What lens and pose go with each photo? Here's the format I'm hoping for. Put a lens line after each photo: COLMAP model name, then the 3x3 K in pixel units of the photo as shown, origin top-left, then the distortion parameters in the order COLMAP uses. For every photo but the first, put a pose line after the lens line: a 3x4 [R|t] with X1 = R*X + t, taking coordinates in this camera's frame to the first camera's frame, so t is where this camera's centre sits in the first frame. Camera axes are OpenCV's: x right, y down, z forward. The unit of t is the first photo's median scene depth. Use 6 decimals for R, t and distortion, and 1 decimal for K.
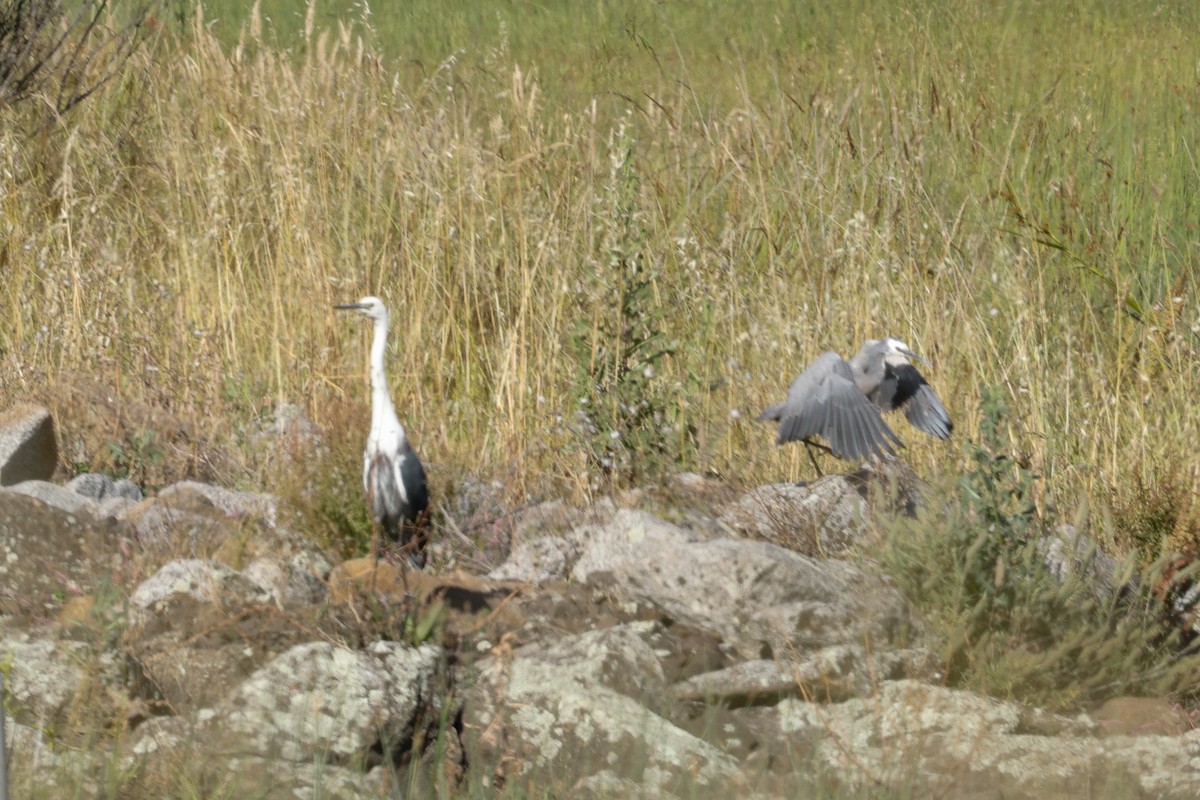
lens RADIAL K [[1100.8, 0, 600.7], [0, 1100.8, 401.4], [0, 0, 1]] dist [0.063586, -0.004065]
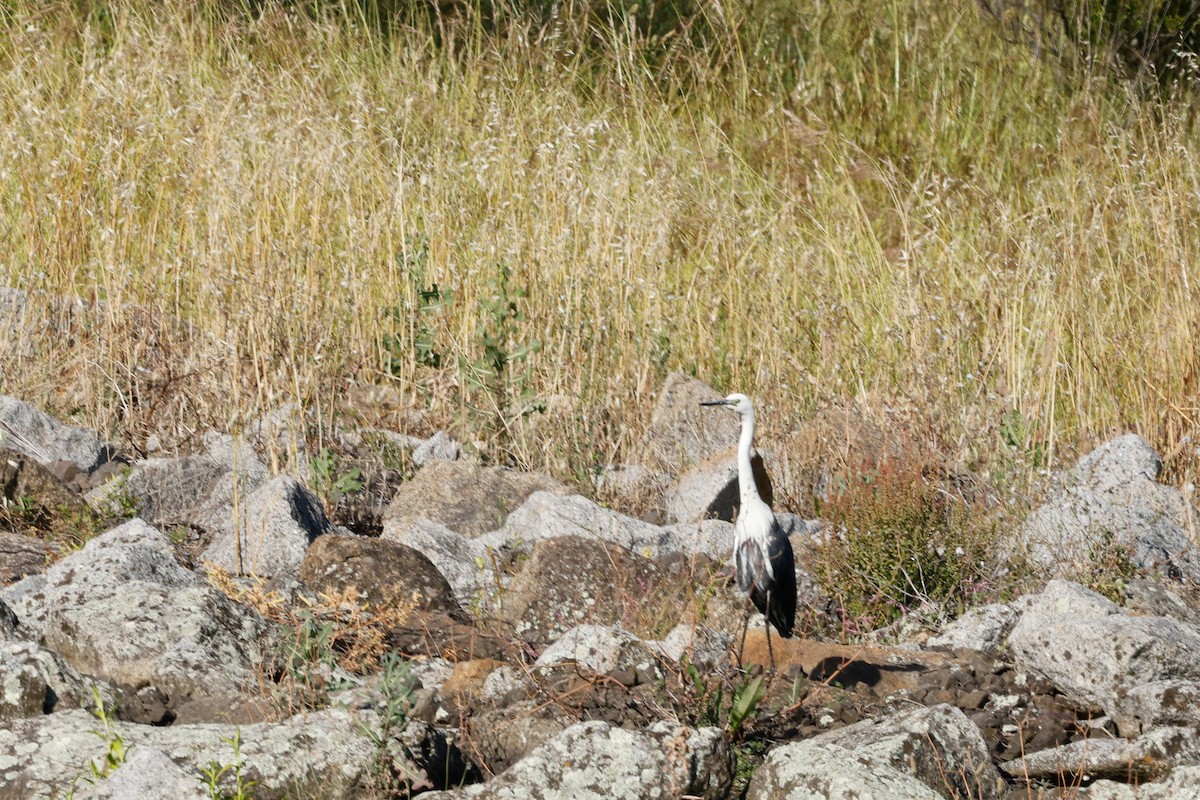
lens RADIAL K [[976.7, 0, 600.0], [0, 976.7, 400.3], [0, 0, 1]] dist [0.009491, 0.022655]
pose [[0.999828, 0.016255, -0.008887, -0.327427], [-0.017307, 0.990701, -0.134955, 0.046475], [0.006611, 0.135085, 0.990812, 0.014056]]
